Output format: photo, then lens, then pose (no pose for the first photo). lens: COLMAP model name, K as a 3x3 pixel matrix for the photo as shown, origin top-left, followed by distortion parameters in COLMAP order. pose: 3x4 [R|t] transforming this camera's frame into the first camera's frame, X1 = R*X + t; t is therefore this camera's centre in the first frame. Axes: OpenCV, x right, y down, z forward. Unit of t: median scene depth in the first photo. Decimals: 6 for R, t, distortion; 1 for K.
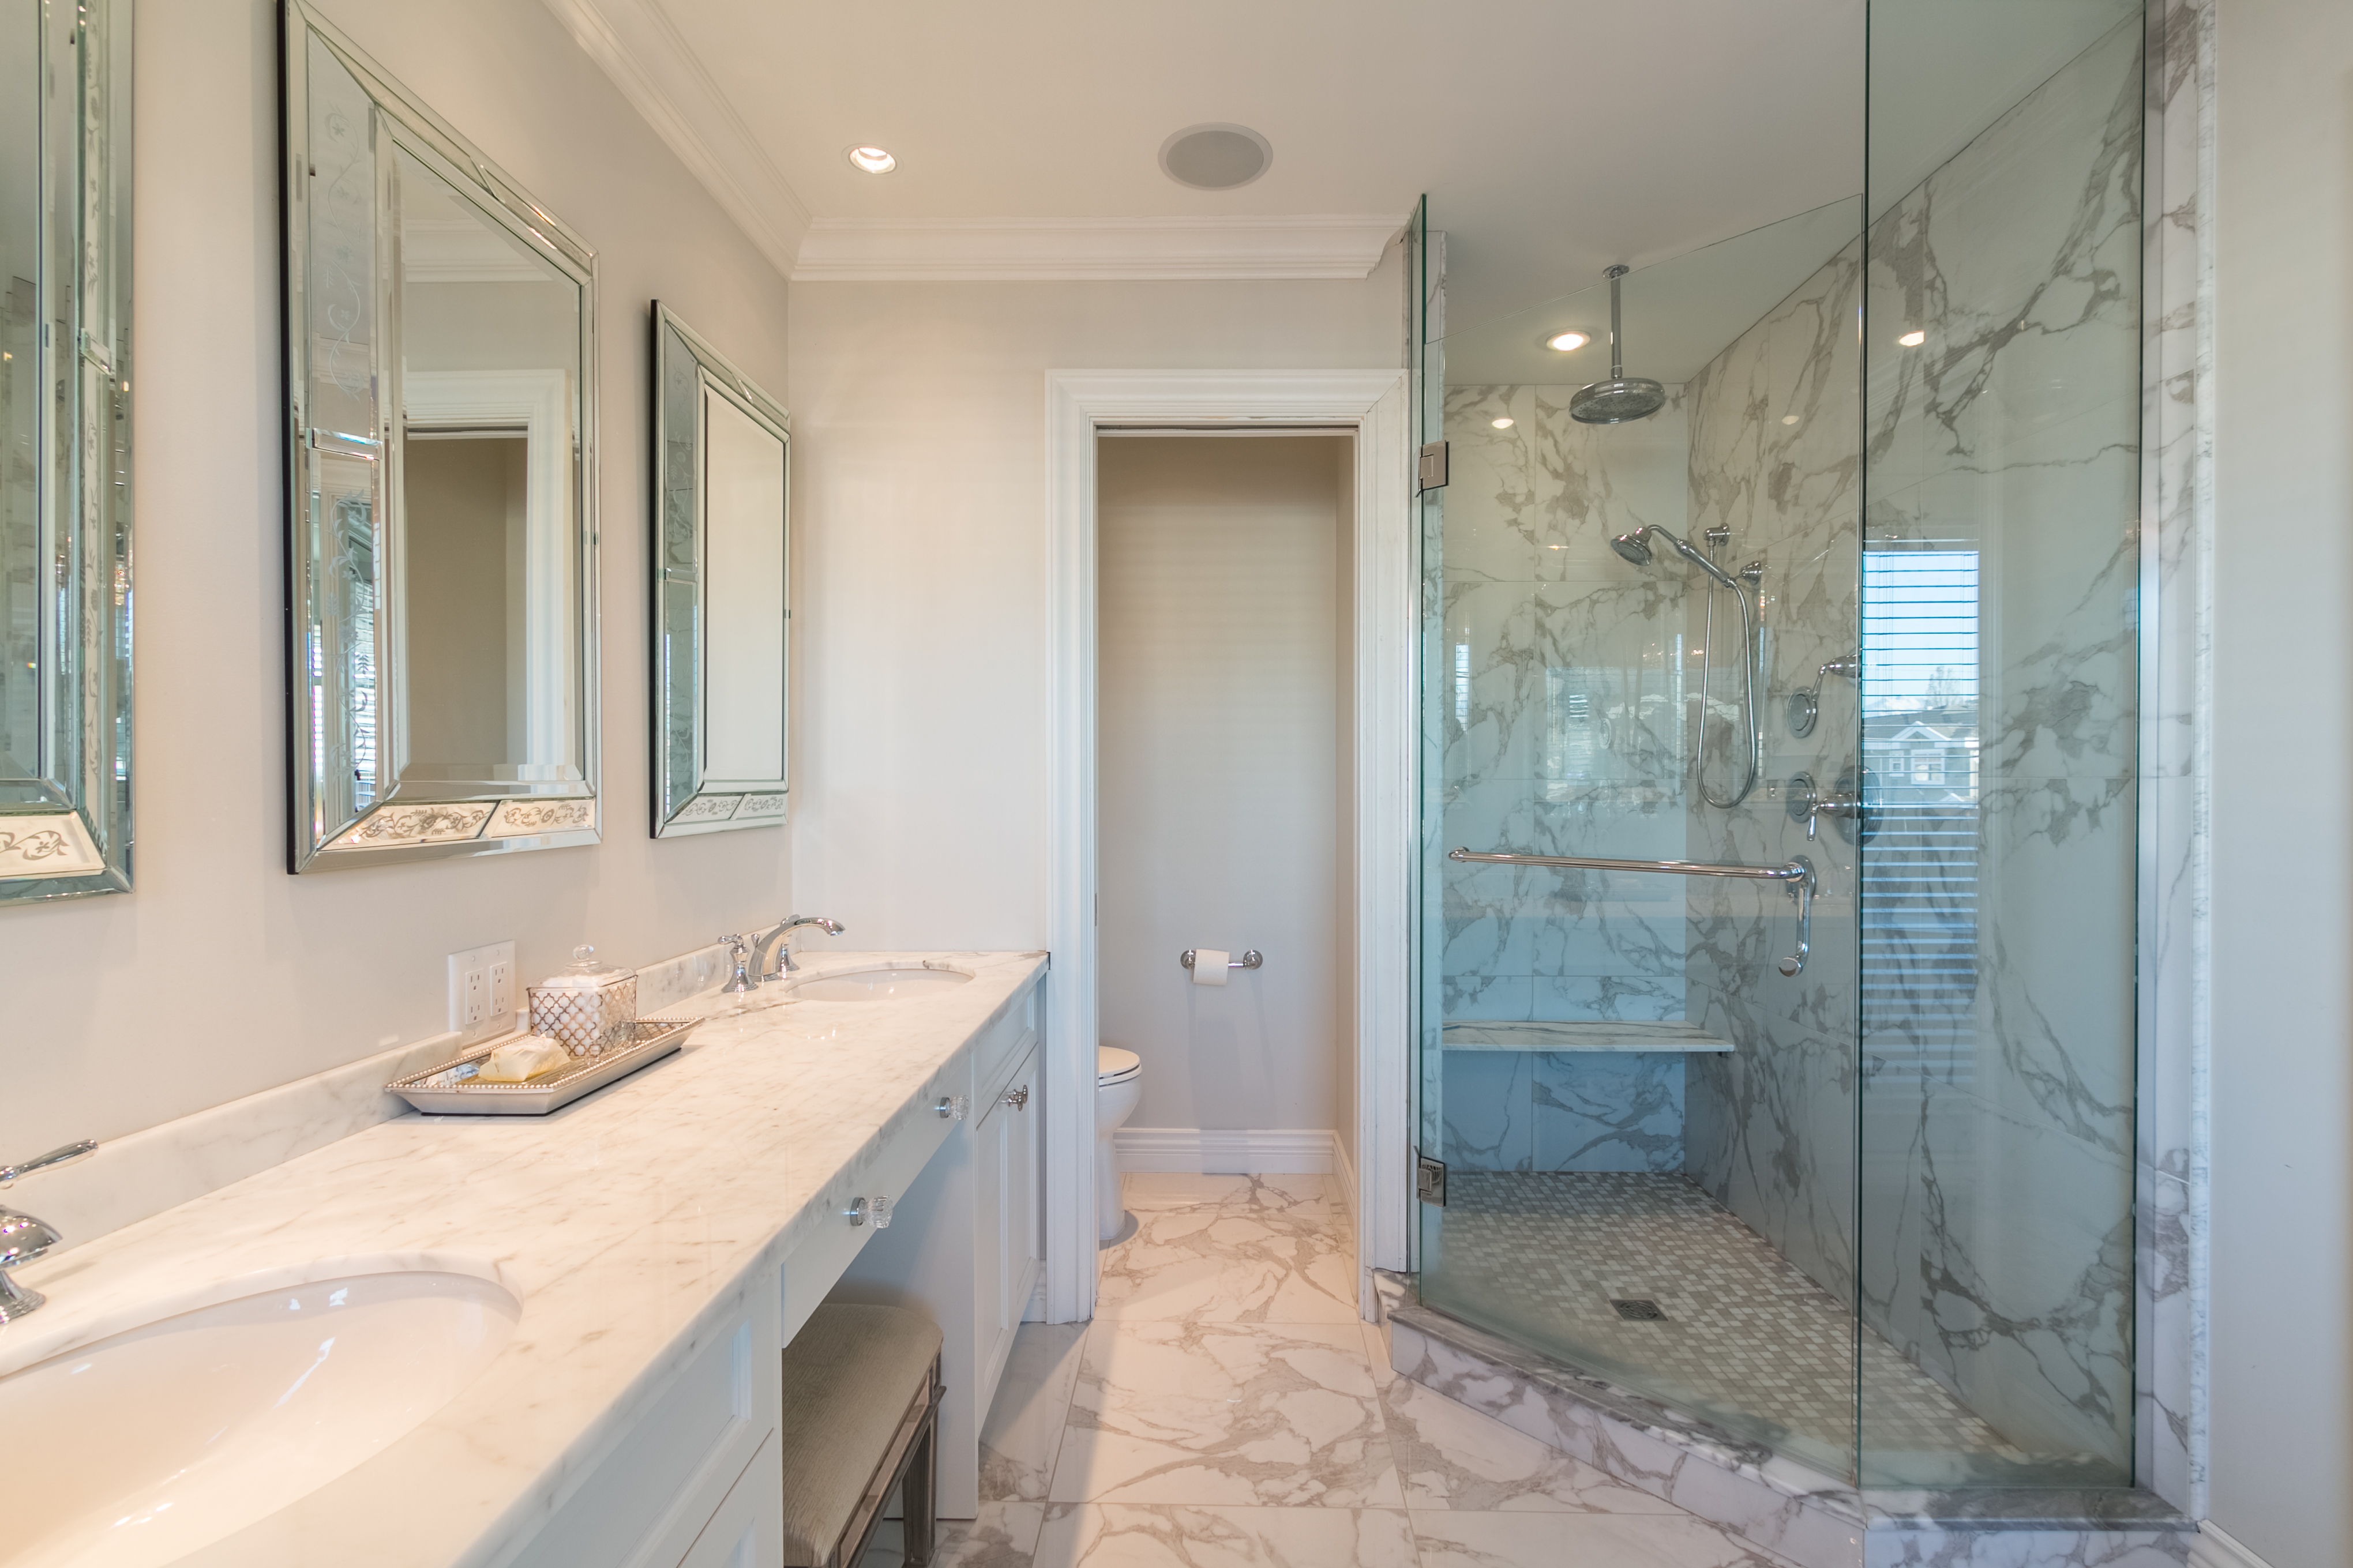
lens RADIAL K [[1067.7, 0, 1179.9], [0, 1067.7, 790.3], [0, 0, 1]] dist [-0.000181, -0.000845]
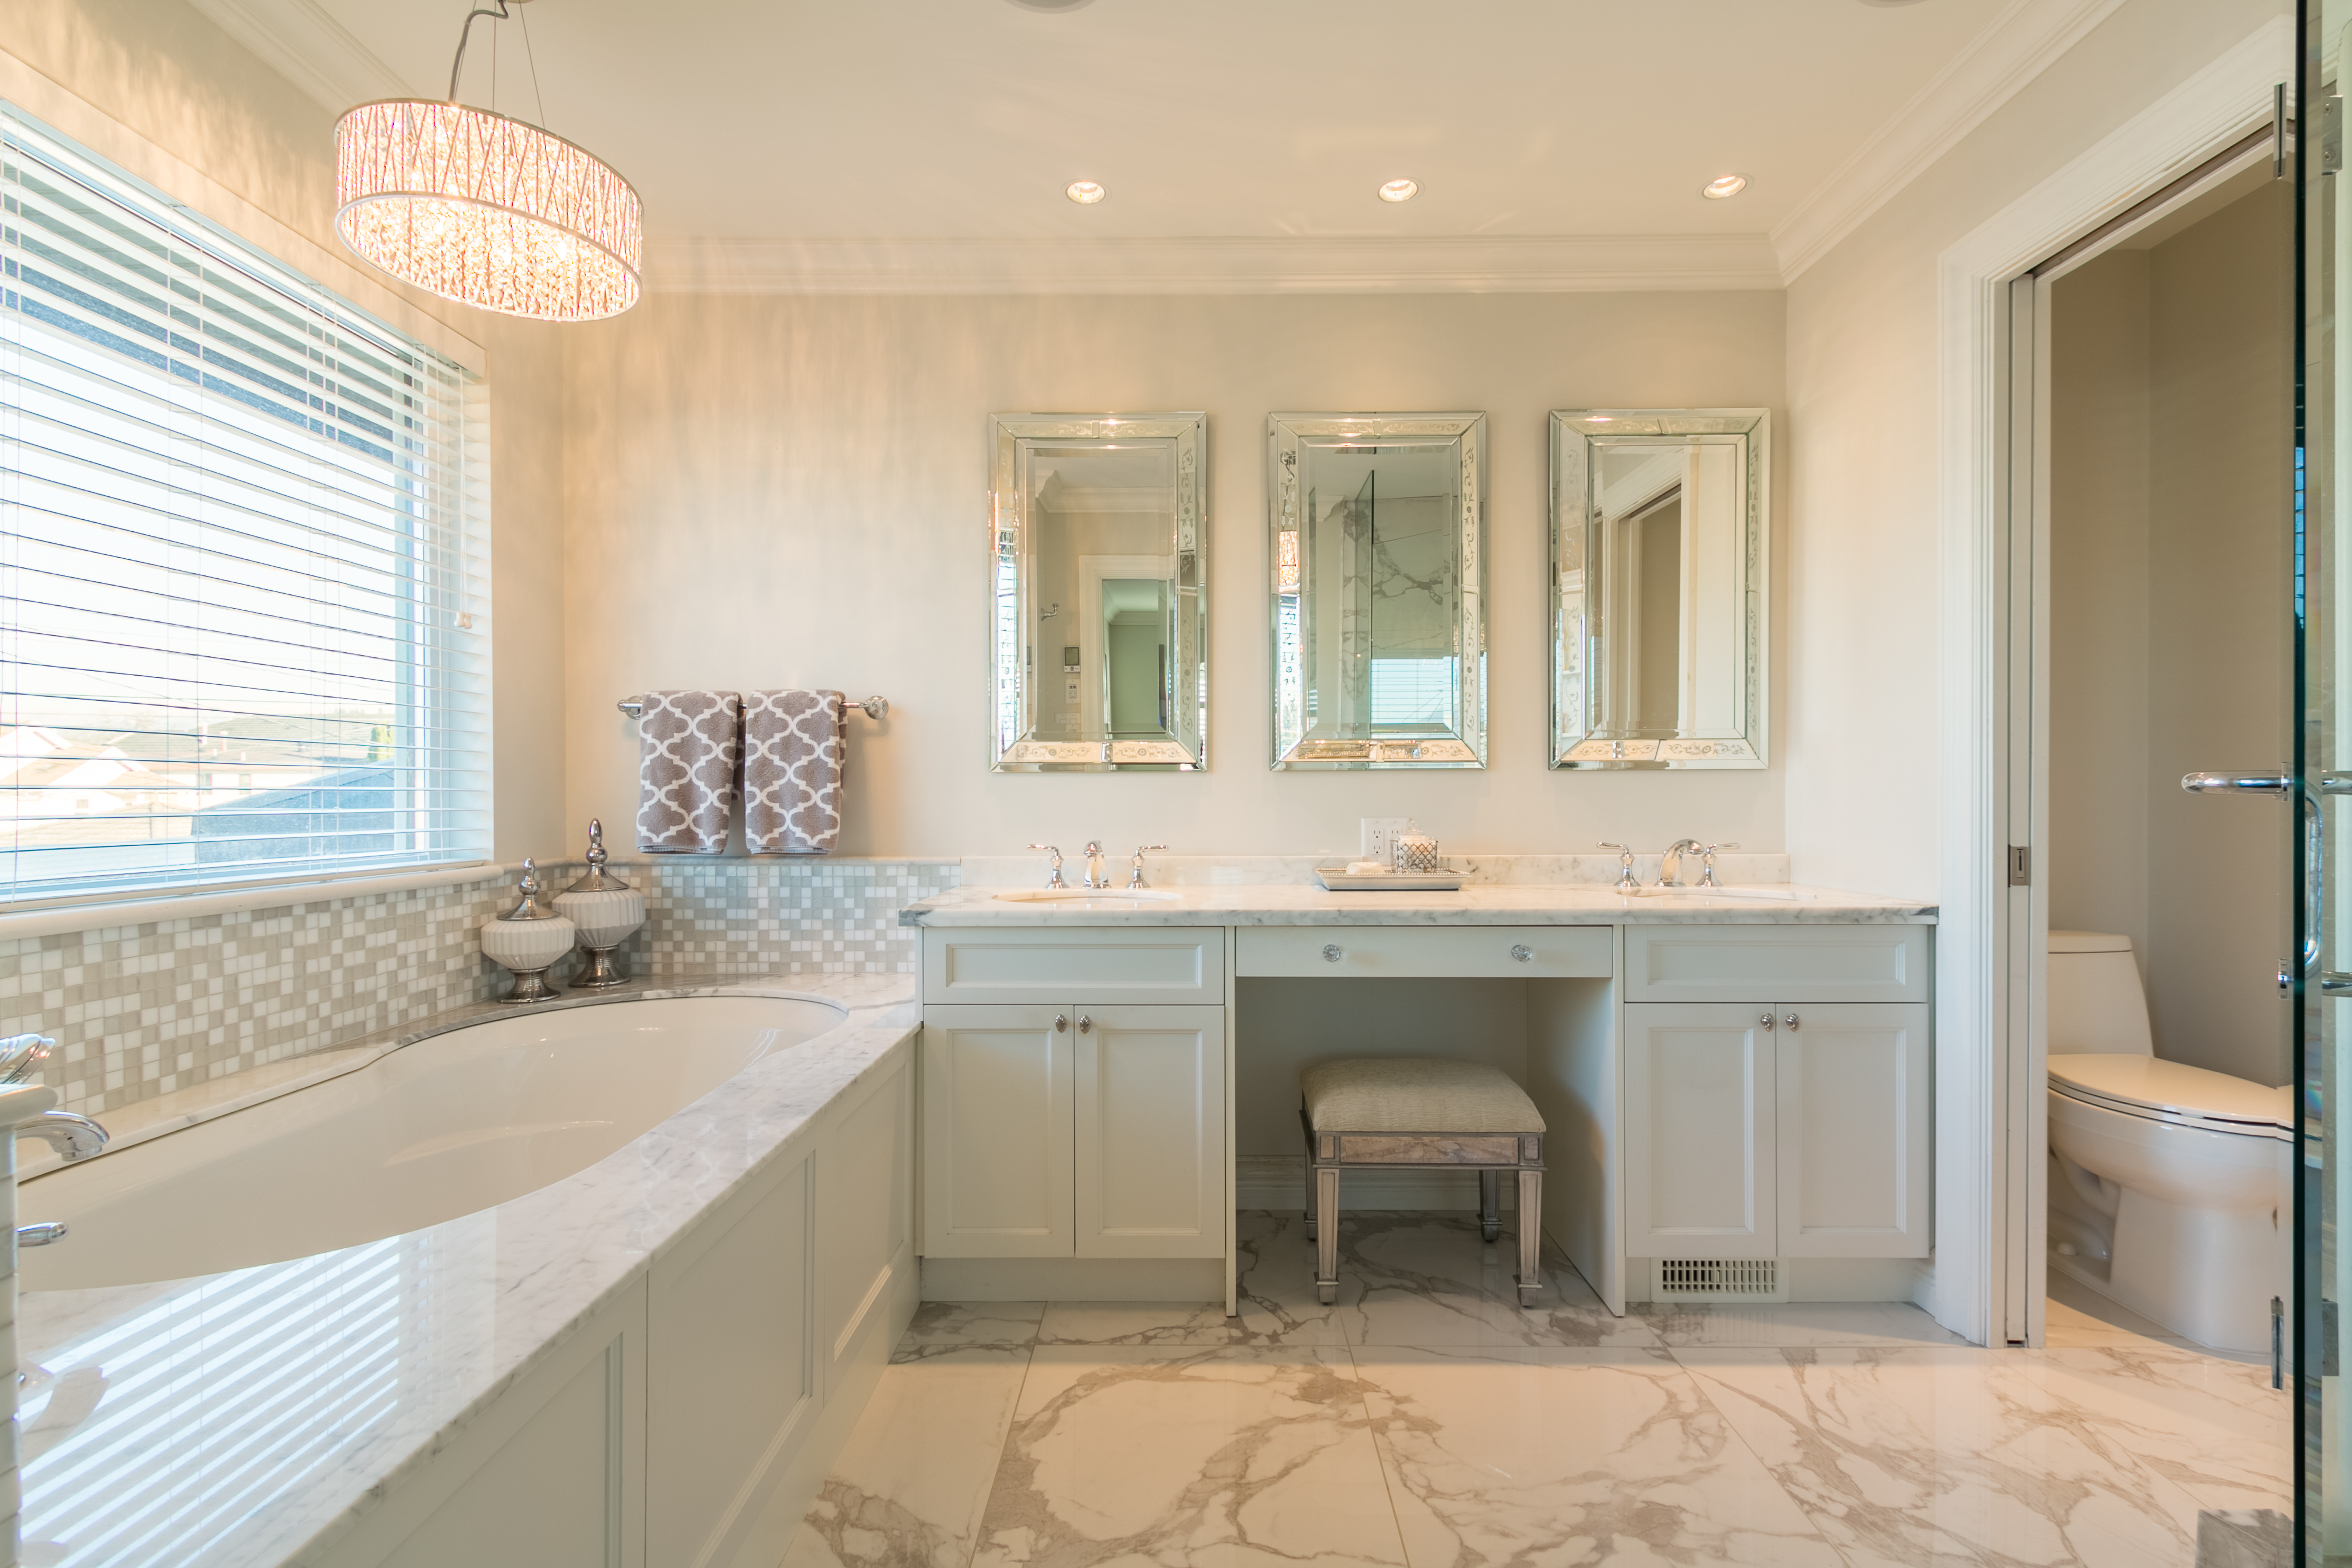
lens RADIAL K [[1067.4, 0, 1176.9], [0, 1067.4, 788.5], [0, 0, 1]] dist [-0.000181, -0.000845]
pose [[0.012266, 0.001140, -0.999924, 0.954869], [-0.001065, 0.999999, 0.001127, 0.066413], [0.999924, 0.001051, 0.012267, 0.440749]]
